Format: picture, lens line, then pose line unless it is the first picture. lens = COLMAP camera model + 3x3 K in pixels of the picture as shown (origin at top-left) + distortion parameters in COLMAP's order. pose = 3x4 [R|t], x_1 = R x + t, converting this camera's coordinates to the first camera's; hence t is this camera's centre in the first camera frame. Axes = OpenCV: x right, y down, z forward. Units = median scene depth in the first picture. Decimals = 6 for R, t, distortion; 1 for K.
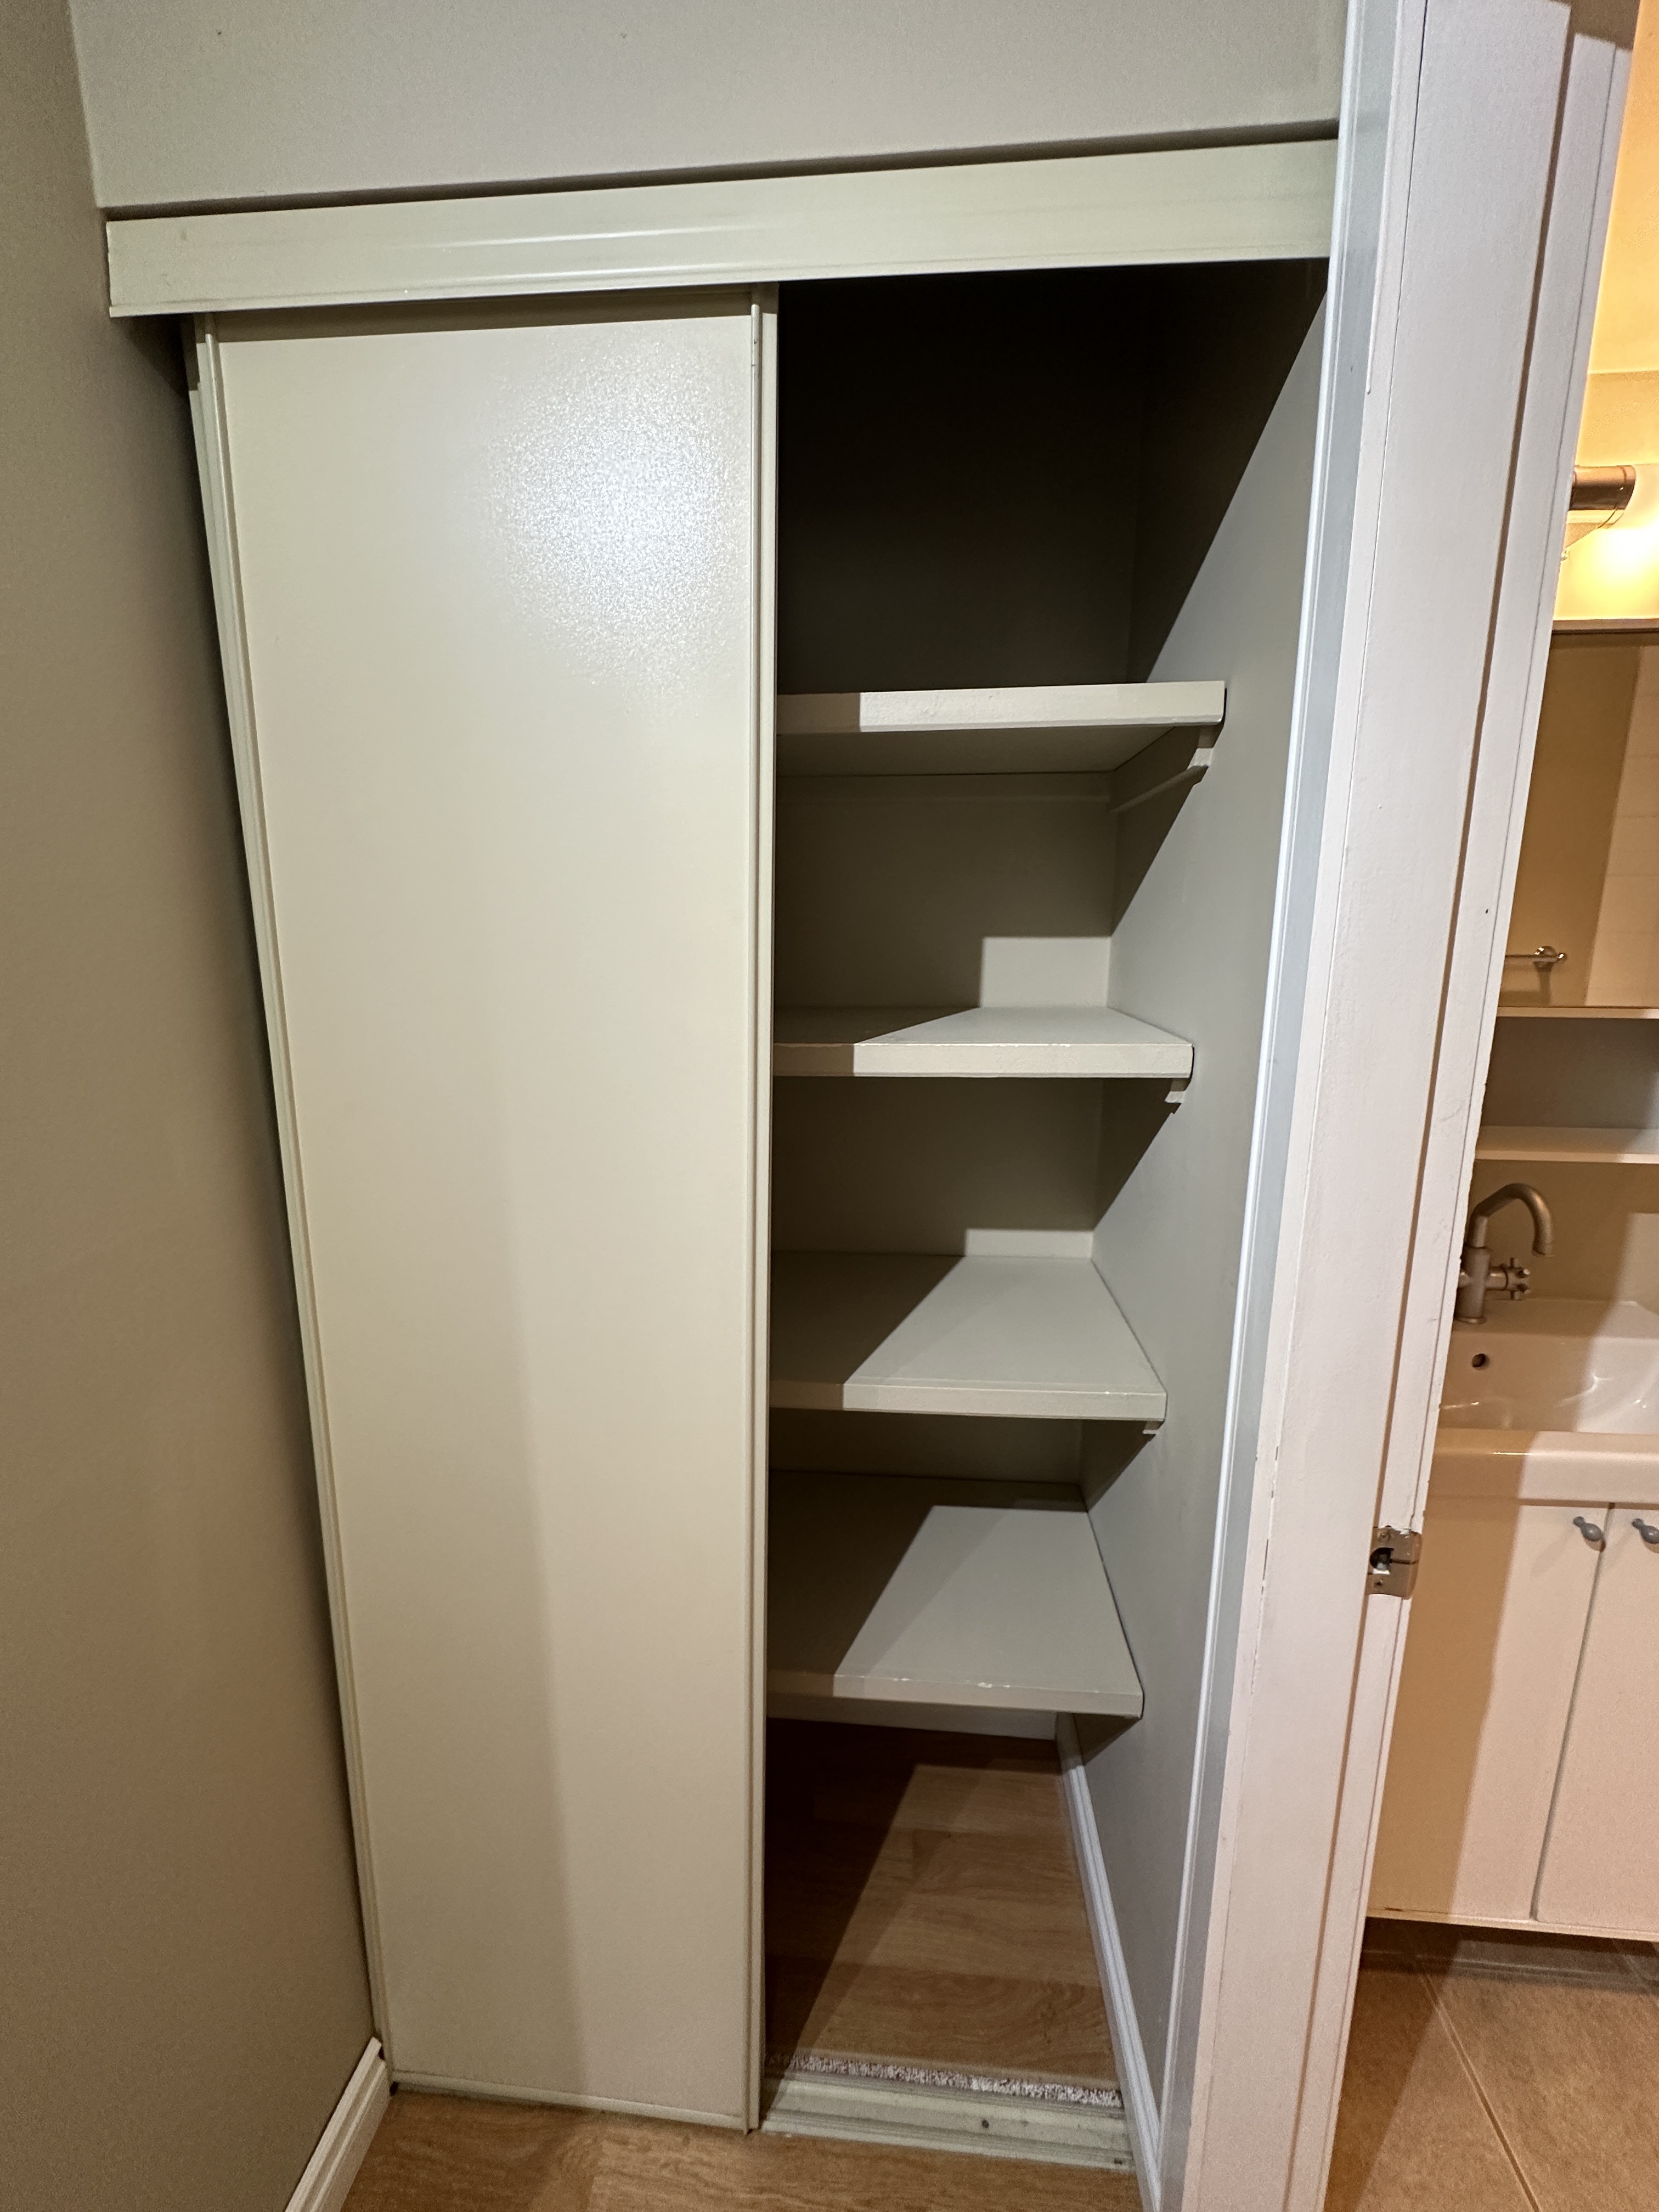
lens RADIAL K [[883.5, 0, 836.1], [0, 883.5, 1104.4], [0, 0, 1]] dist [-0.003337, 0.000870]
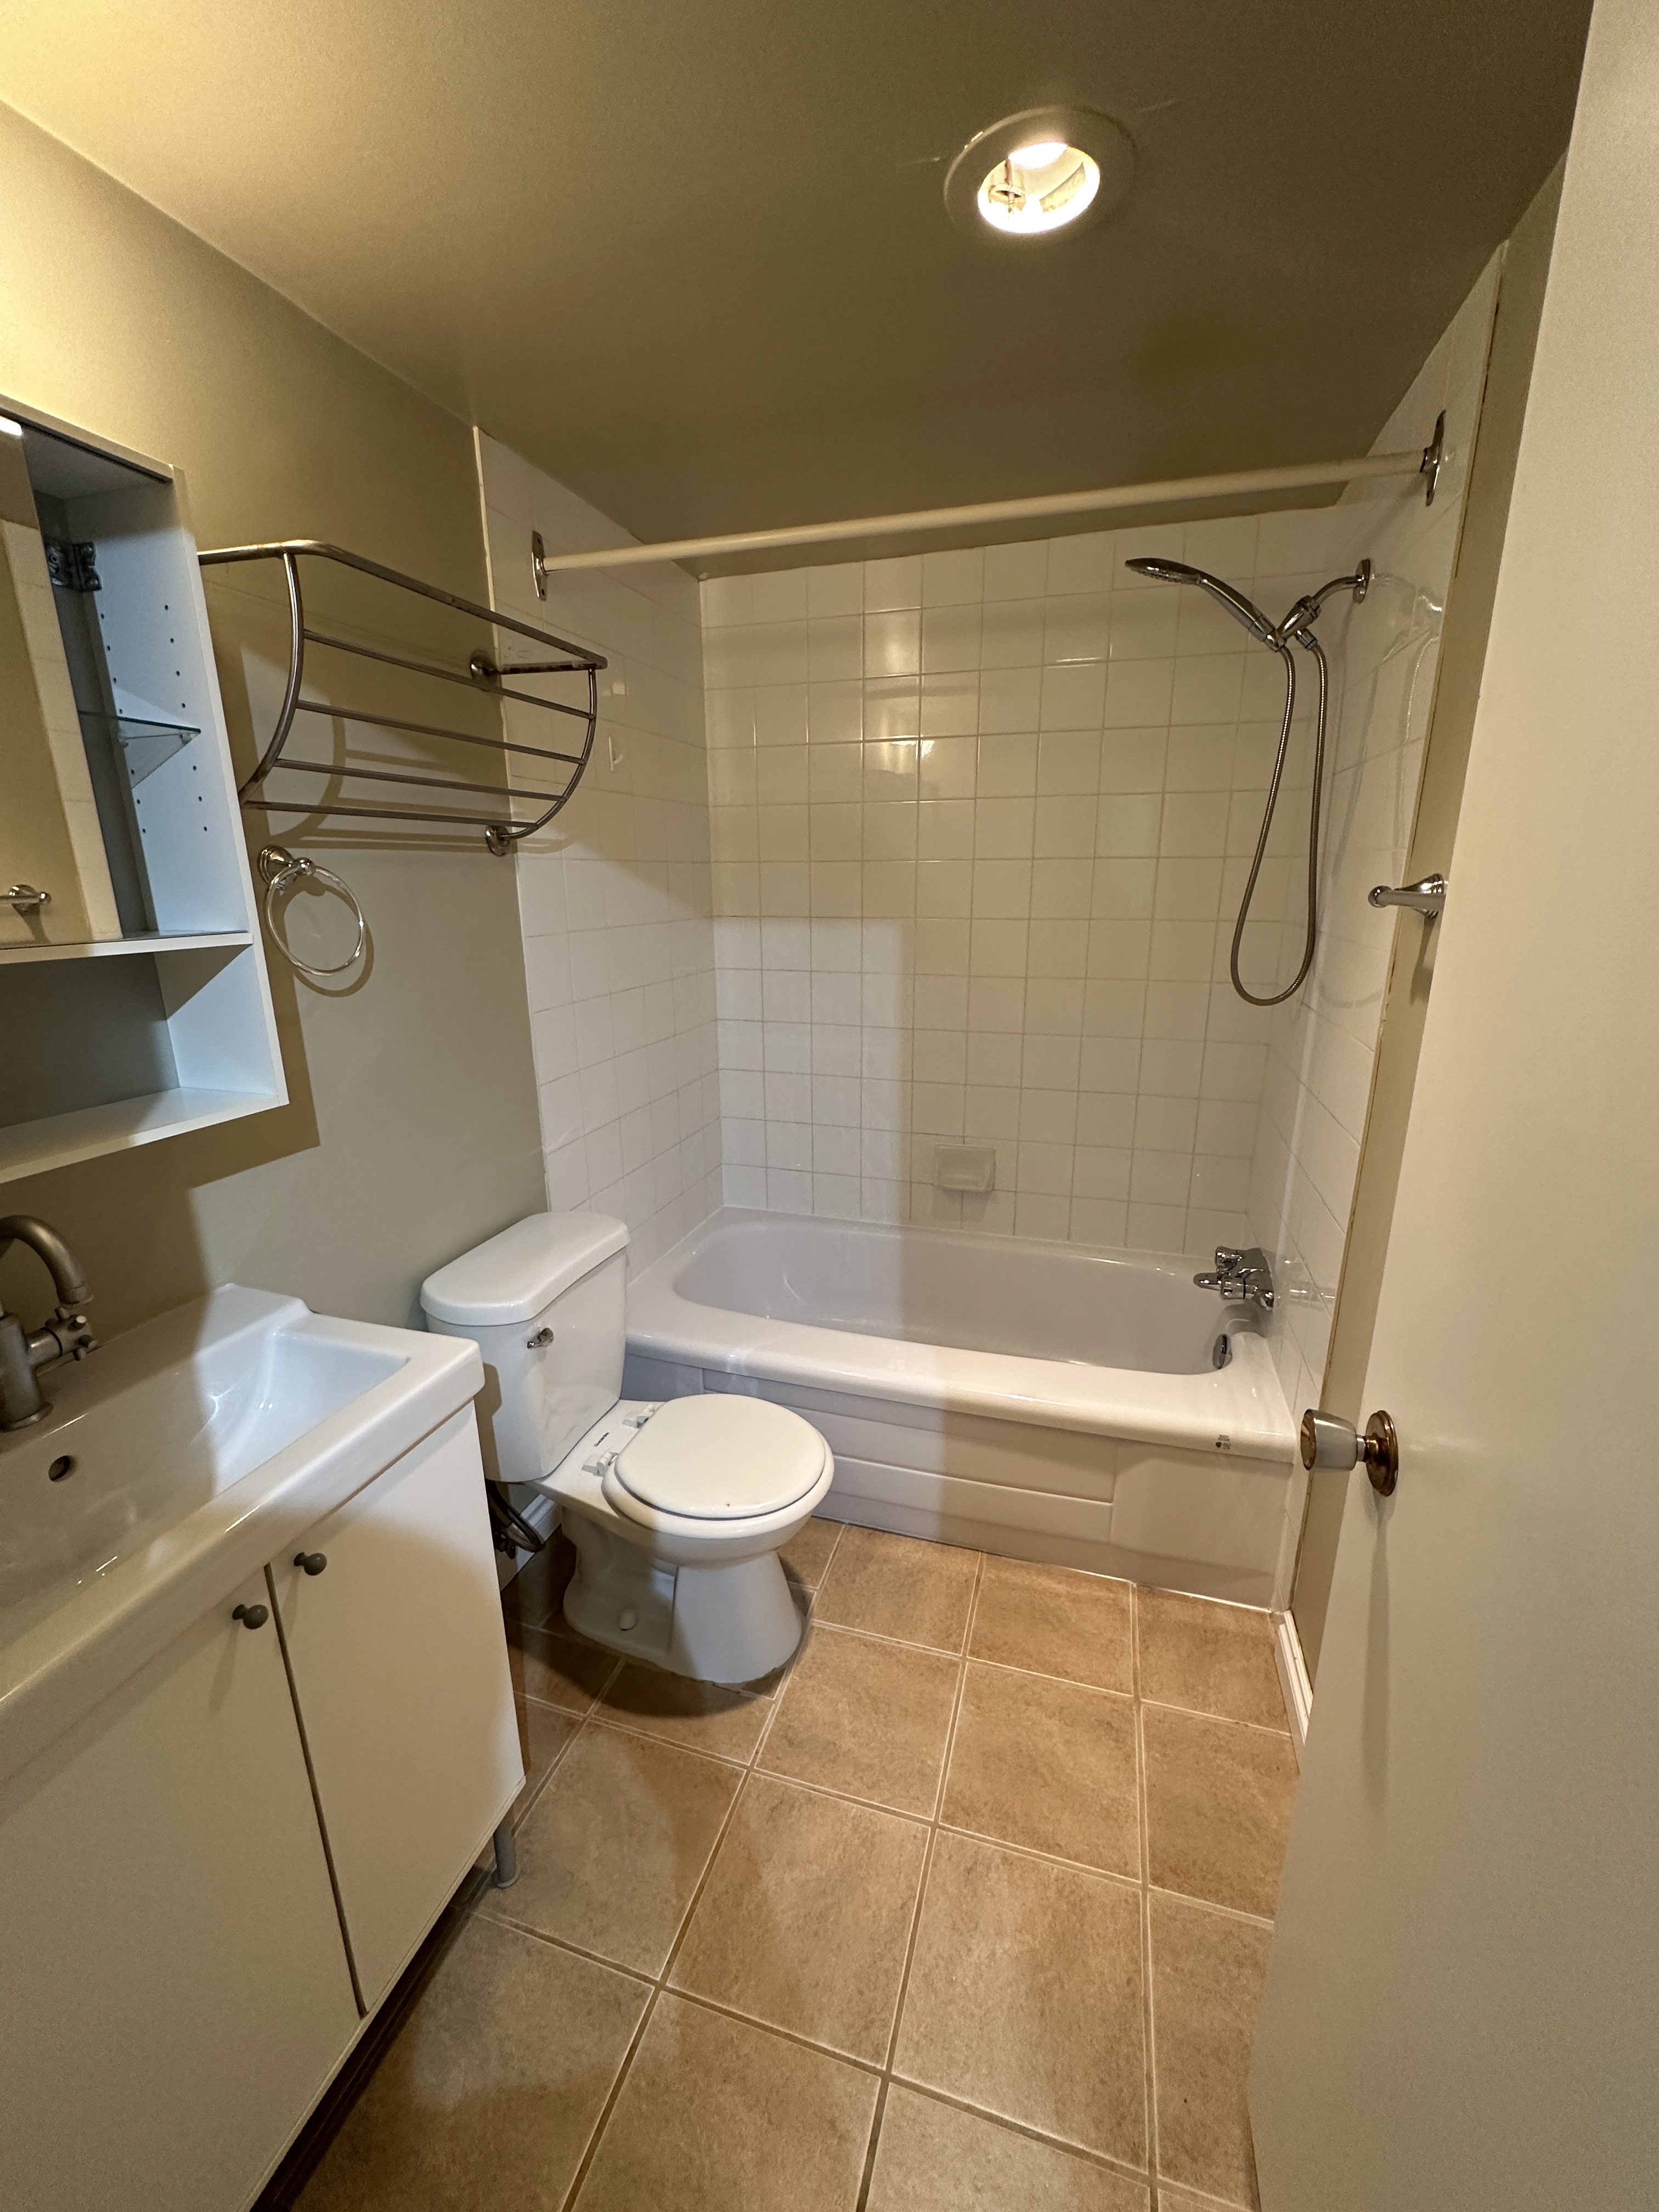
lens RADIAL K [[883.5, 0, 836.1], [0, 883.5, 1104.4], [0, 0, 1]] dist [-0.003337, 0.000870]
pose [[0.211153, -0.243842, 0.946549, 0.269269], [0.197284, 0.959086, 0.203062, -0.003840], [-0.957337, 0.143862, 0.250620, 0.198468]]
